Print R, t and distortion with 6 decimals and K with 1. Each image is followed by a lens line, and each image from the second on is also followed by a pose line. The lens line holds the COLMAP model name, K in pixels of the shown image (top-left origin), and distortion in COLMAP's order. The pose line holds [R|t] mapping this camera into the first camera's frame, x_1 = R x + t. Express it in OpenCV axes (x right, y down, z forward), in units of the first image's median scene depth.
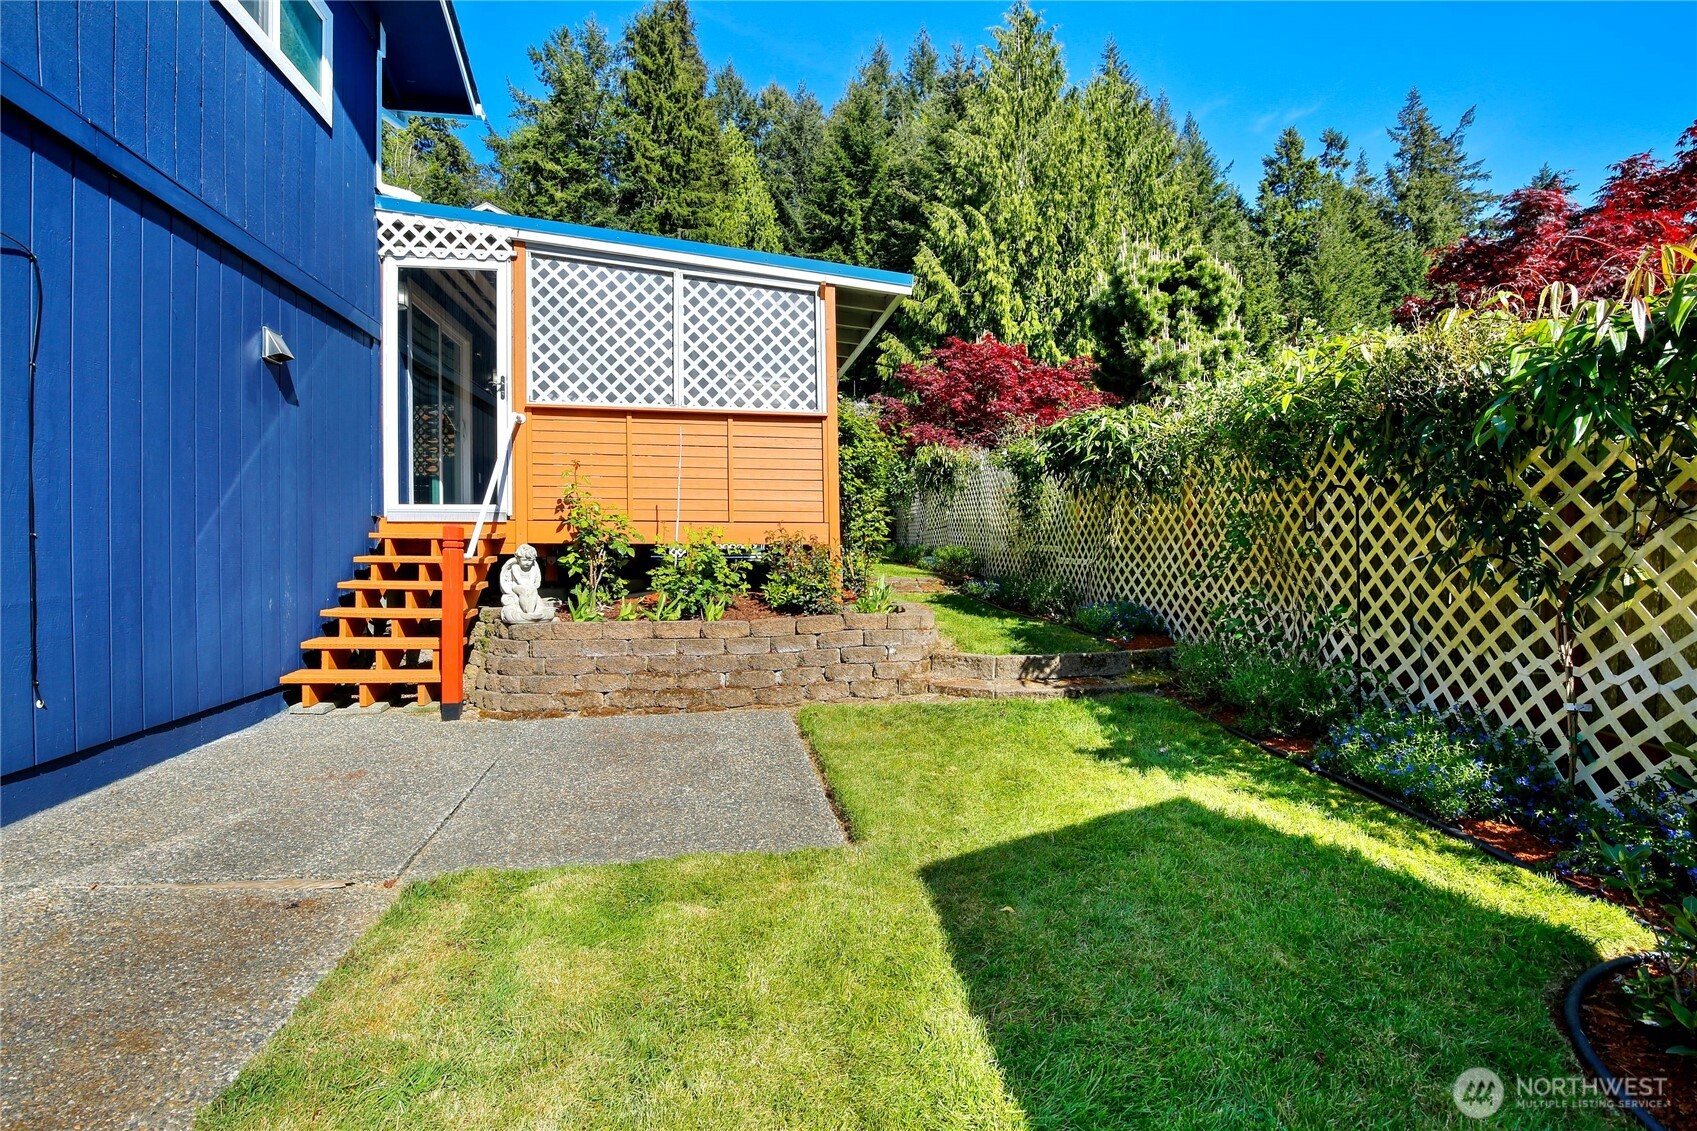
lens RADIAL K [[783.8, 0, 853.8], [0, 783.8, 574.8], [0, 0, 1]] dist [-0.032135, 0.005654]
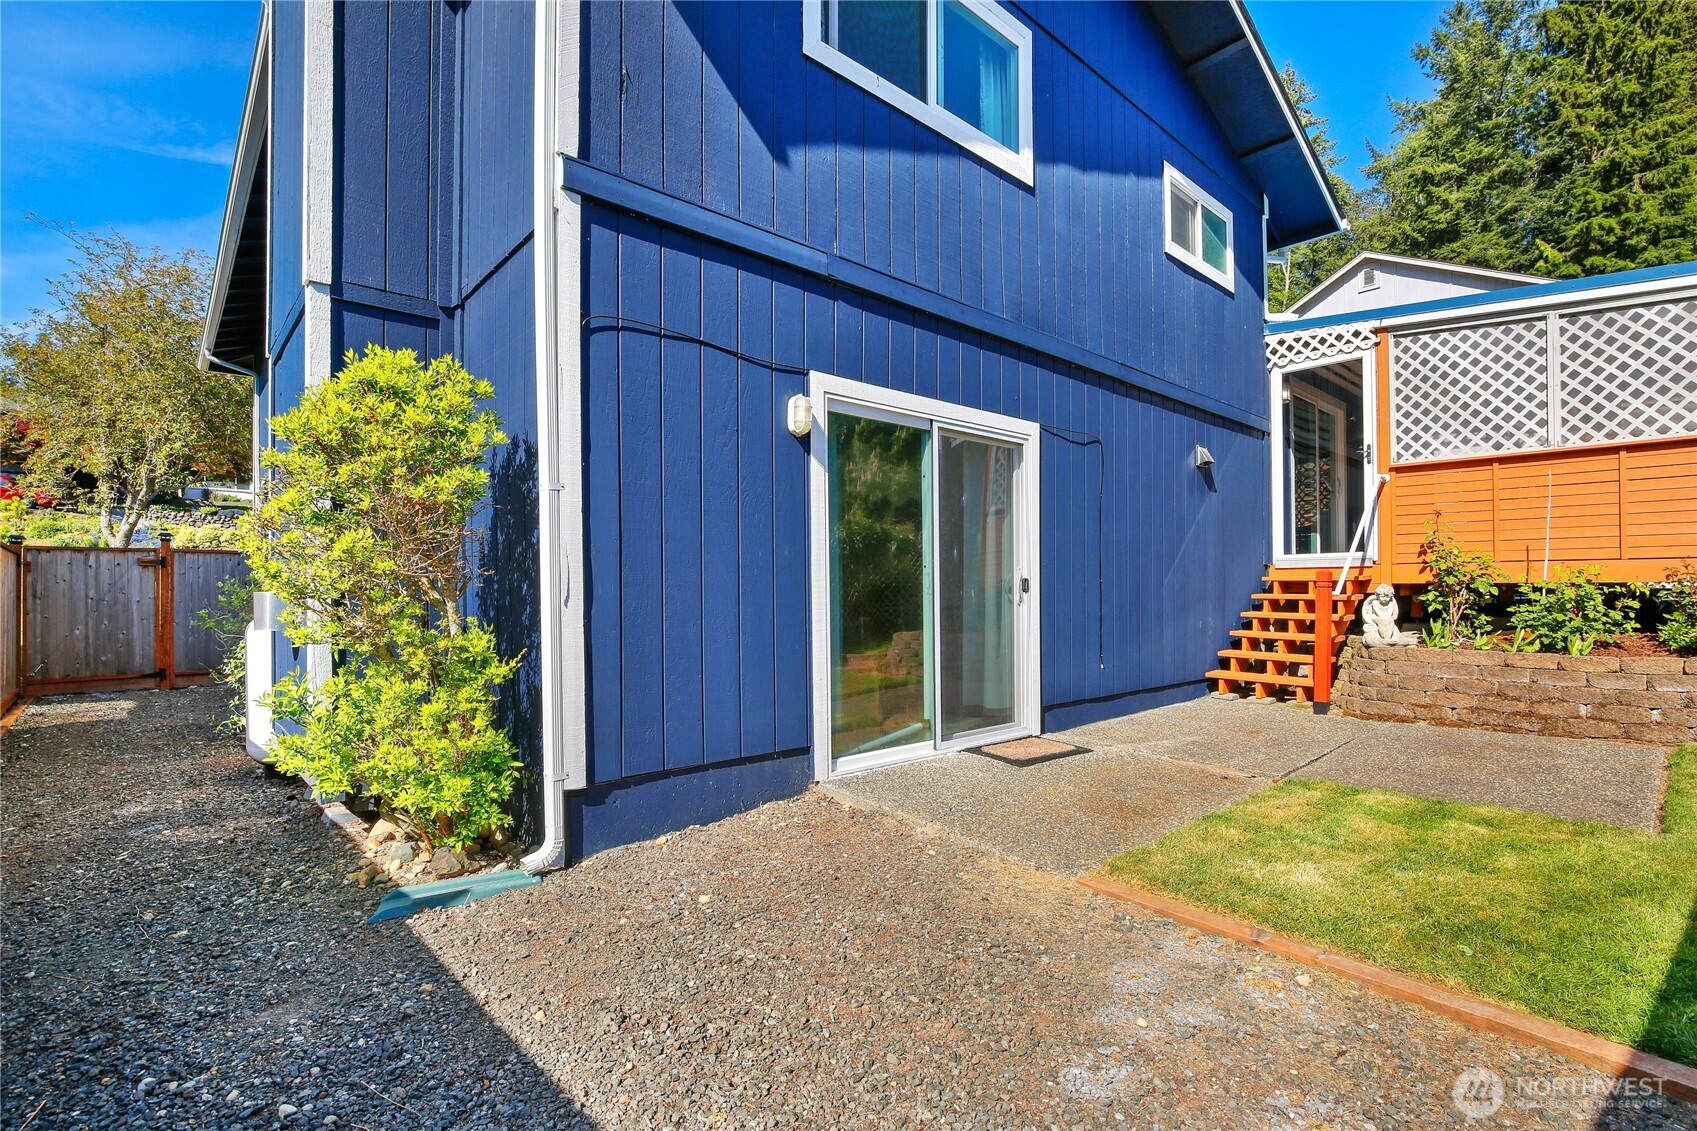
lens RADIAL K [[783.8, 0, 853.8], [0, 783.8, 574.8], [0, 0, 1]] dist [-0.032135, 0.005654]
pose [[0.510204, -0.020073, -0.859819, 0.175313], [-0.027097, 0.998856, -0.039397, 0.014710], [0.859627, 0.043399, 0.509076, -0.300156]]
